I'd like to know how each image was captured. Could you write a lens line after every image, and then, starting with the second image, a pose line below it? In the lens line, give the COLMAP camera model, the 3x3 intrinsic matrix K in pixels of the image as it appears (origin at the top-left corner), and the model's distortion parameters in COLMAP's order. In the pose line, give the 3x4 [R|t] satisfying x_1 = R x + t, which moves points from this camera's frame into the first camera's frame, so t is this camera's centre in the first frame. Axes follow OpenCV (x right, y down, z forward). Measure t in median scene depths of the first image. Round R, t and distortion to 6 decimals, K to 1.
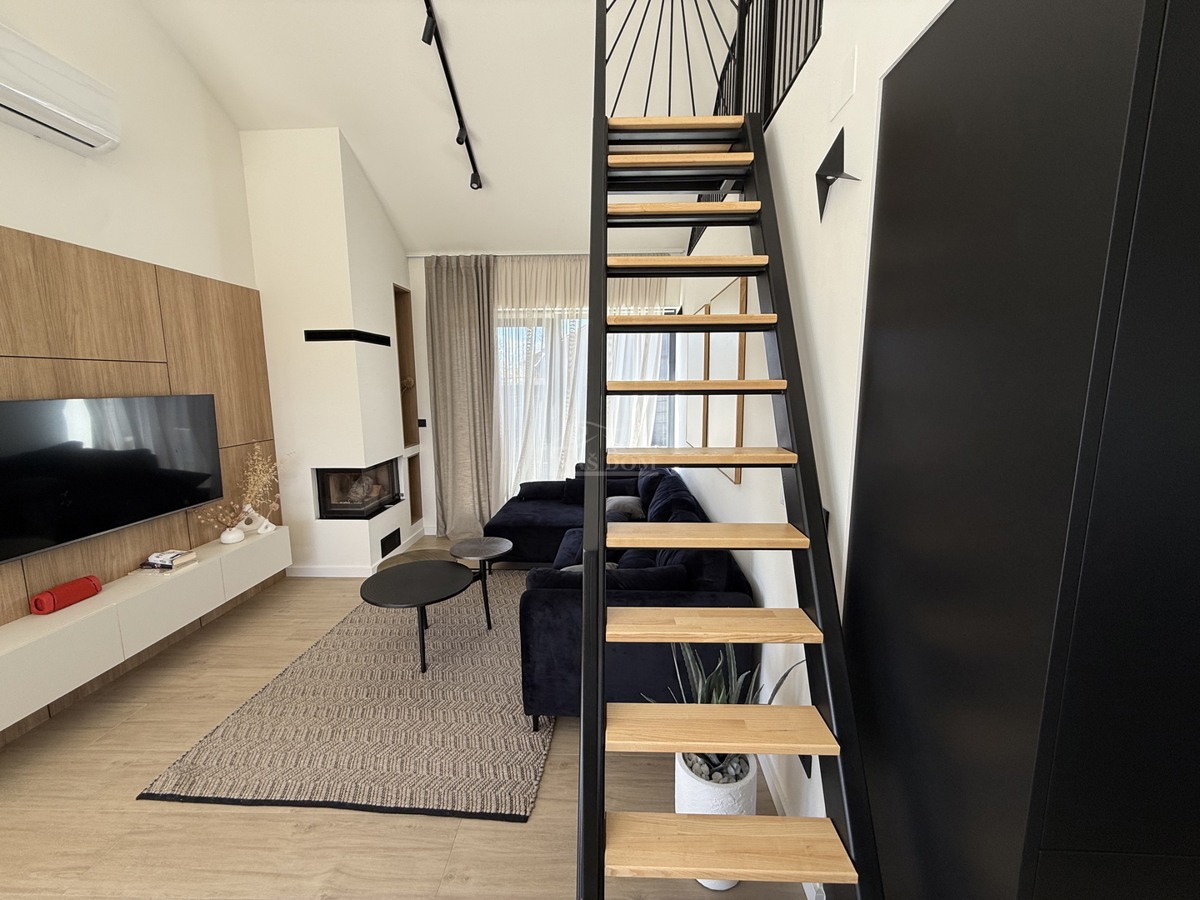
lens RADIAL K [[477.1, 0, 593.2], [0, 477.1, 449.6], [0, 0, 1]] dist [-0.001474, -0.000119]
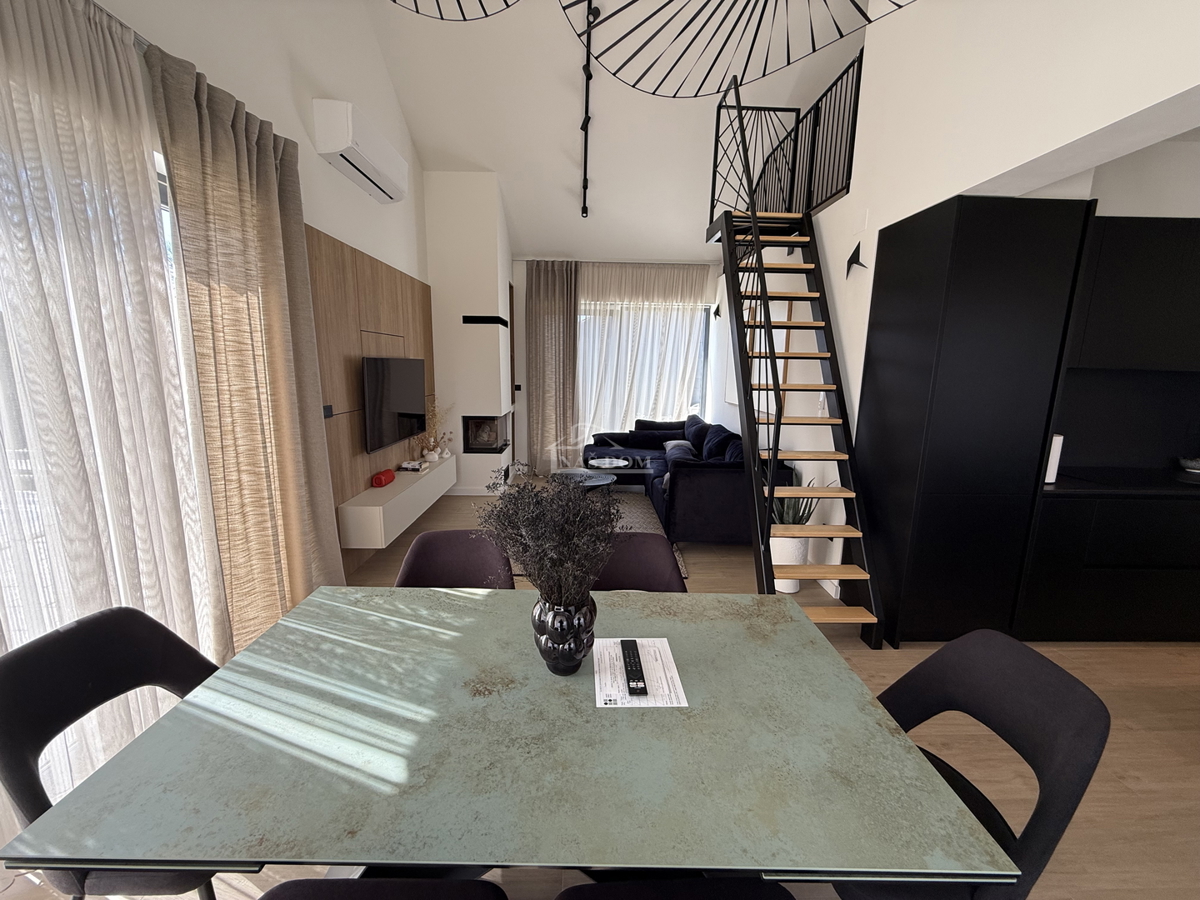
lens RADIAL K [[477.1, 0, 594.7], [0, 477.1, 453.2], [0, 0, 1]] dist [-0.001474, -0.000119]
pose [[0.997696, 0.010115, 0.067081, -0.373067], [-0.012883, 0.999078, 0.040946, 0.107732], [-0.066605, -0.041716, 0.996907, -0.518750]]
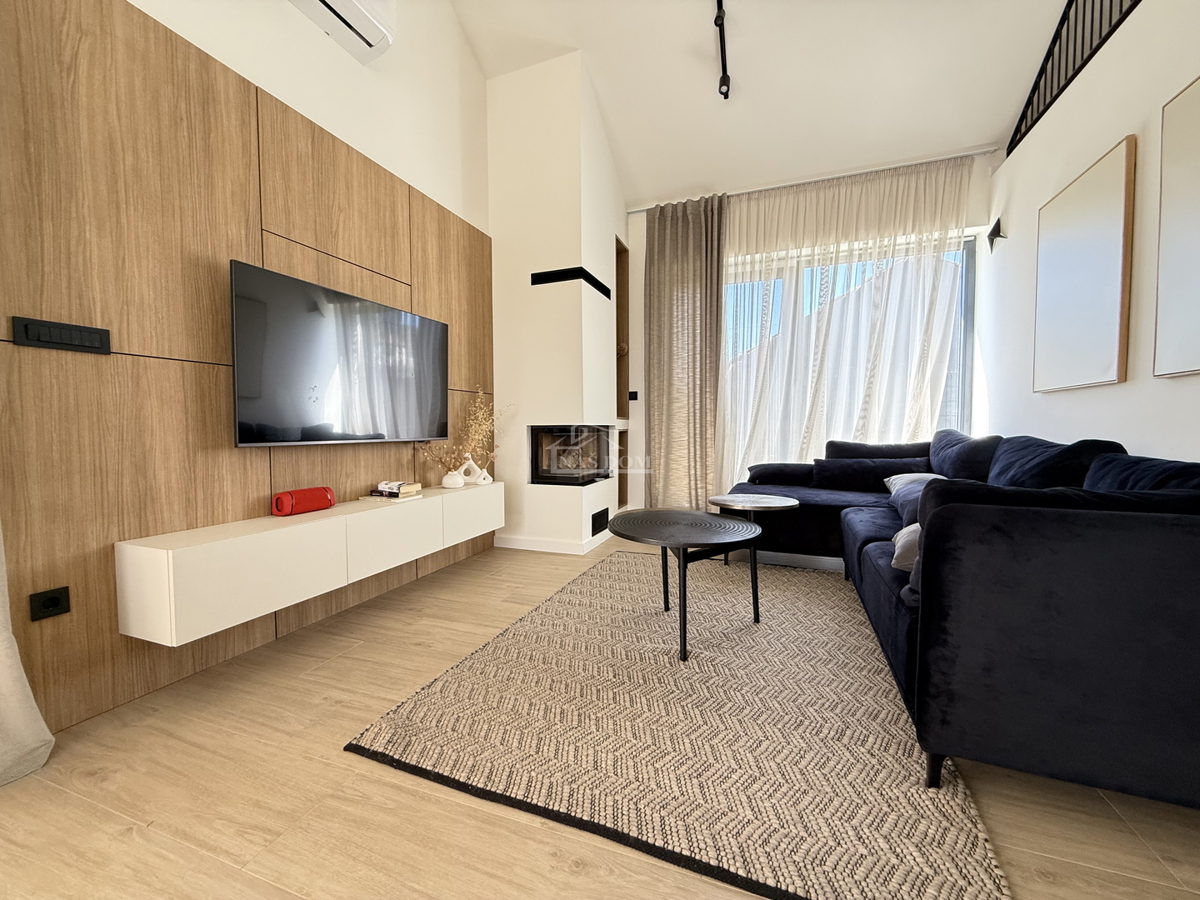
lens RADIAL K [[477.1, 0, 593.5], [0, 477.1, 449.8], [0, 0, 1]] dist [-0.001474, -0.000119]
pose [[0.947163, 0.018875, -0.320198, -0.226781], [-0.048259, 0.995290, -0.084081, 0.194895], [0.317102, 0.095091, 0.943612, 0.236824]]
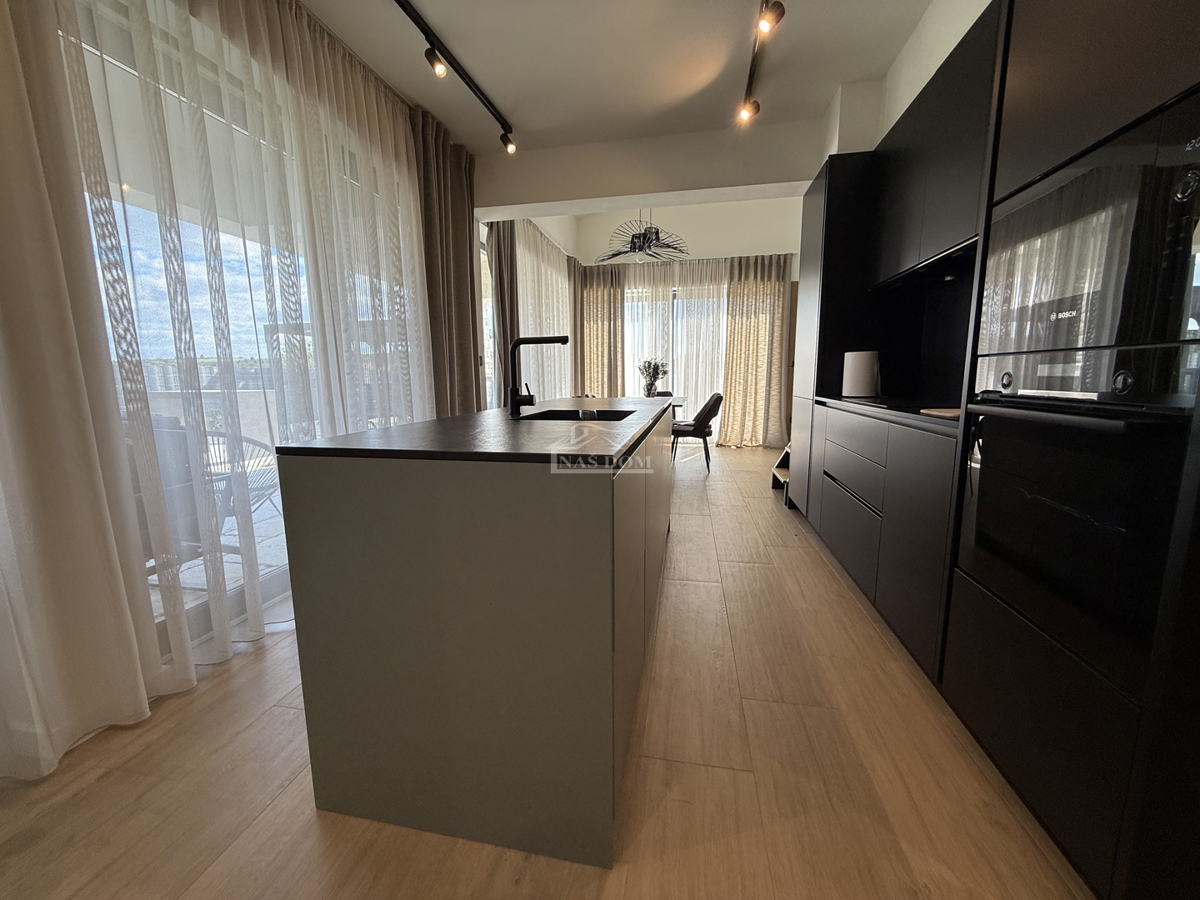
lens RADIAL K [[477.1, 0, 598.5], [0, 477.1, 453.5], [0, 0, 1]] dist [-0.001474, -0.000119]
pose [[-0.149035, 0.164050, -0.975129, 1.463405], [-0.131096, 0.974159, 0.183923, 0.189687], [0.980103, 0.155246, -0.123678, -0.067377]]
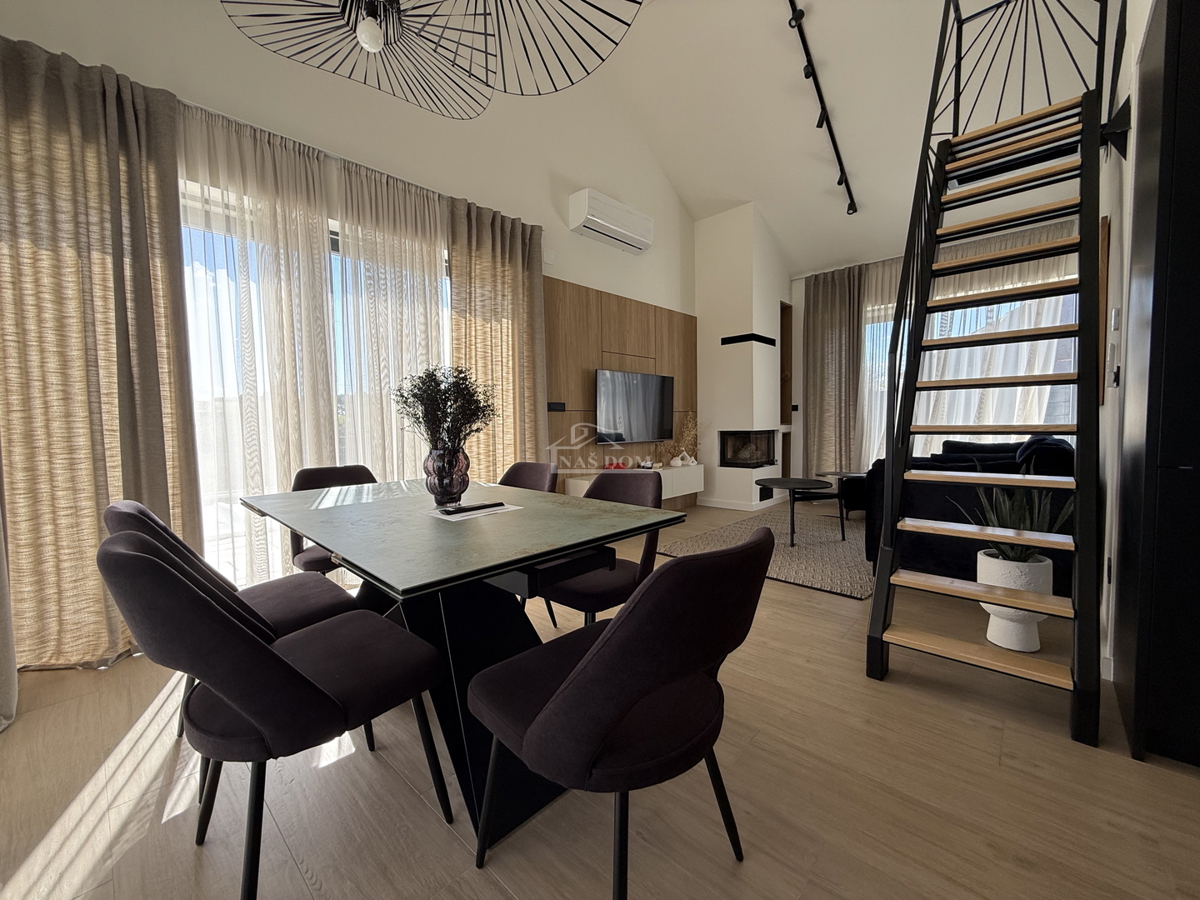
lens RADIAL K [[477.1, 0, 596.4], [0, 477.1, 450.8], [0, 0, 1]] dist [-0.001474, -0.000119]
pose [[0.753471, 0.030550, -0.656771, 0.121659], [-0.081106, 0.995609, -0.046737, 0.251239], [0.652460, 0.088483, 0.752640, -0.441943]]
